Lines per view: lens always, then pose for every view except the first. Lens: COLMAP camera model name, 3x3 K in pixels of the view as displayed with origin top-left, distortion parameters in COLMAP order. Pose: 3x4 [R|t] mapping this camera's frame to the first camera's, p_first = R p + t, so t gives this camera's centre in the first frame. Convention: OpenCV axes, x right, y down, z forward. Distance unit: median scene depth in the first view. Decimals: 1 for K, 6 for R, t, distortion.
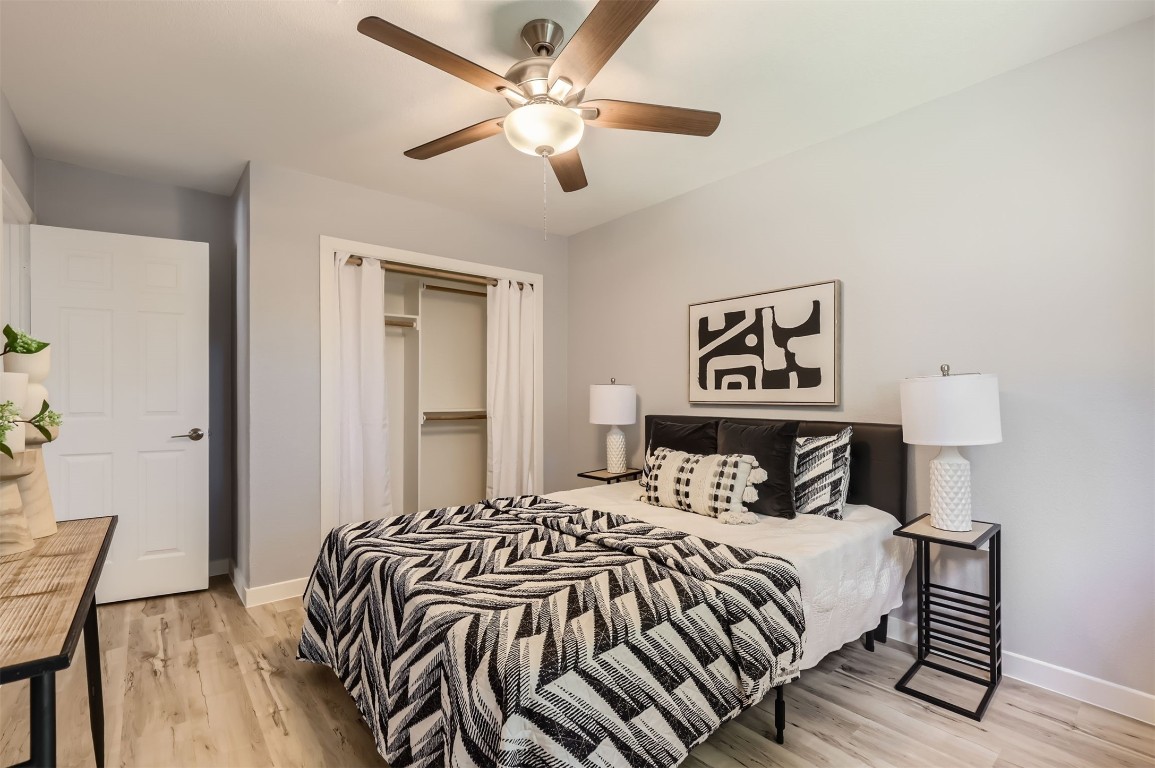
lens RADIAL K [[524.7, 0, 575.7], [0, 524.7, 387.1], [0, 0, 1]] dist [0.000917, 0.000160]
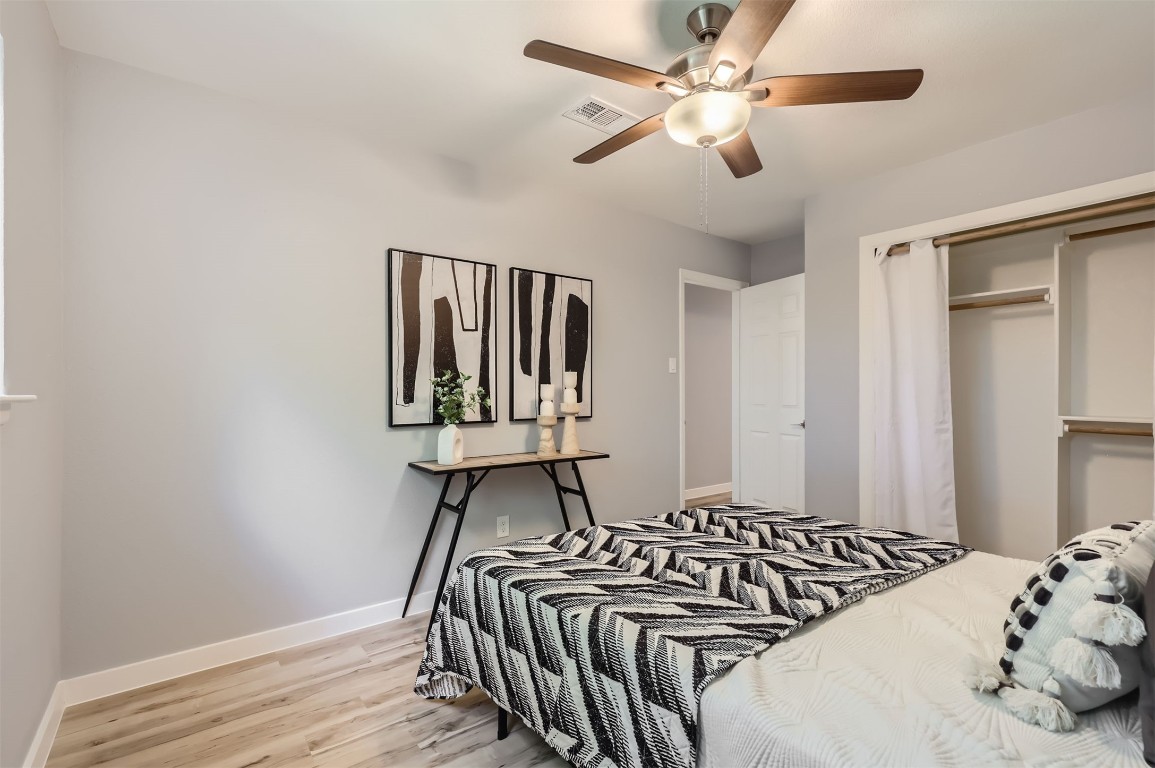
lens RADIAL K [[524.7, 0, 575.1], [0, 524.7, 387.1], [0, 0, 1]] dist [0.000917, 0.000160]
pose [[-0.037063, 0.005809, -0.999296, 0.819854], [0.013134, 0.999900, 0.005326, -0.014918], [0.999227, -0.012927, -0.037135, 0.700850]]
